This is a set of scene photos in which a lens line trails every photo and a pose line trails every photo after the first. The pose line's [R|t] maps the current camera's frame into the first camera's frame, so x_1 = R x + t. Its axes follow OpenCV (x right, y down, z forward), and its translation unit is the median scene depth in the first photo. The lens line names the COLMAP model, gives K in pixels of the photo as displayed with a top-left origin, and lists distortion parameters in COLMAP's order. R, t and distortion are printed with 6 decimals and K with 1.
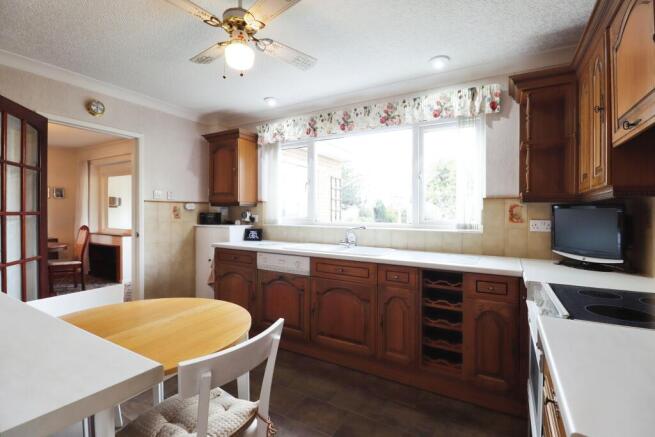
lens RADIAL K [[303.0, 0, 328.1], [0, 303.0, 218.2], [0, 0, 1]] dist [-0.022741, -0.000363]
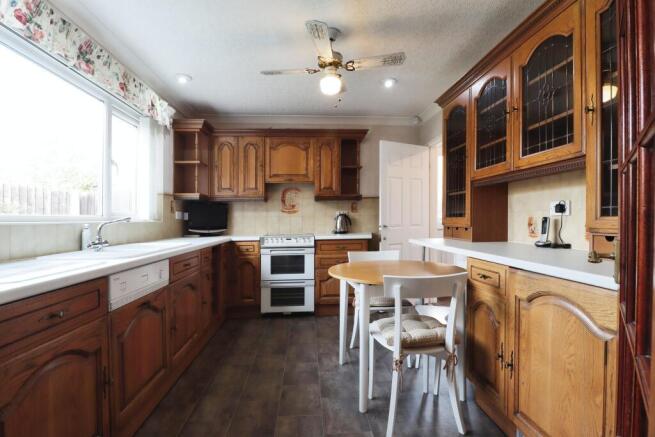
lens RADIAL K [[330.0, 0, 328.2], [0, 330.0, 215.1], [0, 0, 1]] dist [0.004118, 0.000290]
pose [[-0.573531, -0.001913, 0.819182, -0.890358], [0.002198, 0.999990, 0.003874, 0.019391], [-0.819181, 0.004022, -0.573521, 1.080914]]
